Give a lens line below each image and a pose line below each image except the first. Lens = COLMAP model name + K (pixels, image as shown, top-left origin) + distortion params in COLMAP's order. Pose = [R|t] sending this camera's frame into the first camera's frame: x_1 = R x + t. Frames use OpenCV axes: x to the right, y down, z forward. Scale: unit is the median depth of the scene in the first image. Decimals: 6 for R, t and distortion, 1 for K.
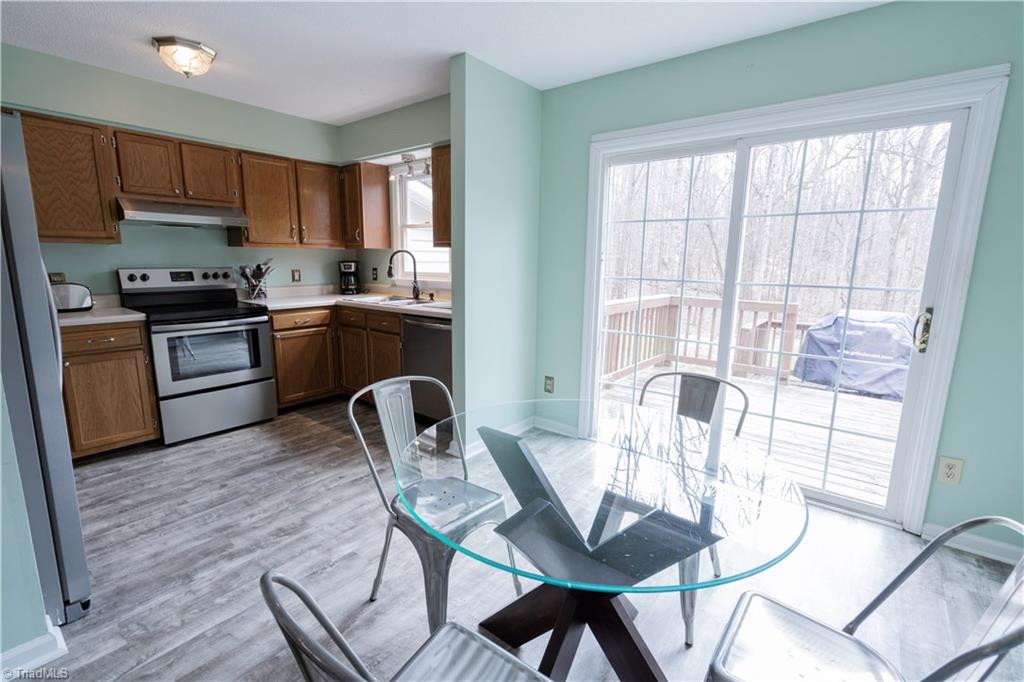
lens RADIAL K [[444.7, 0, 512.0], [0, 444.7, 341.0], [0, 0, 1]] dist [0.001023, 0.000036]
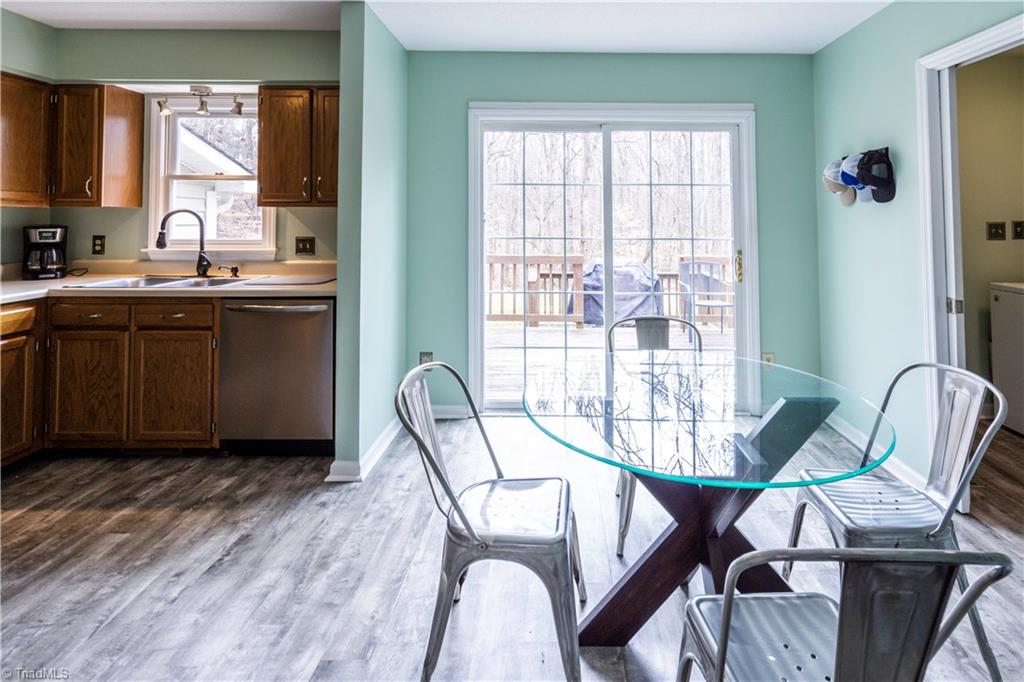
lens RADIAL K [[480.9, 0, 546.9], [0, 480.9, 206.6], [0, 0, 1]] dist [-0.001794, 0.000047]
pose [[0.796947, 0.007242, 0.604005, -0.286111], [0.116120, 0.979441, -0.164957, -0.016179], [-0.592783, 0.201599, 0.779722, 0.061093]]
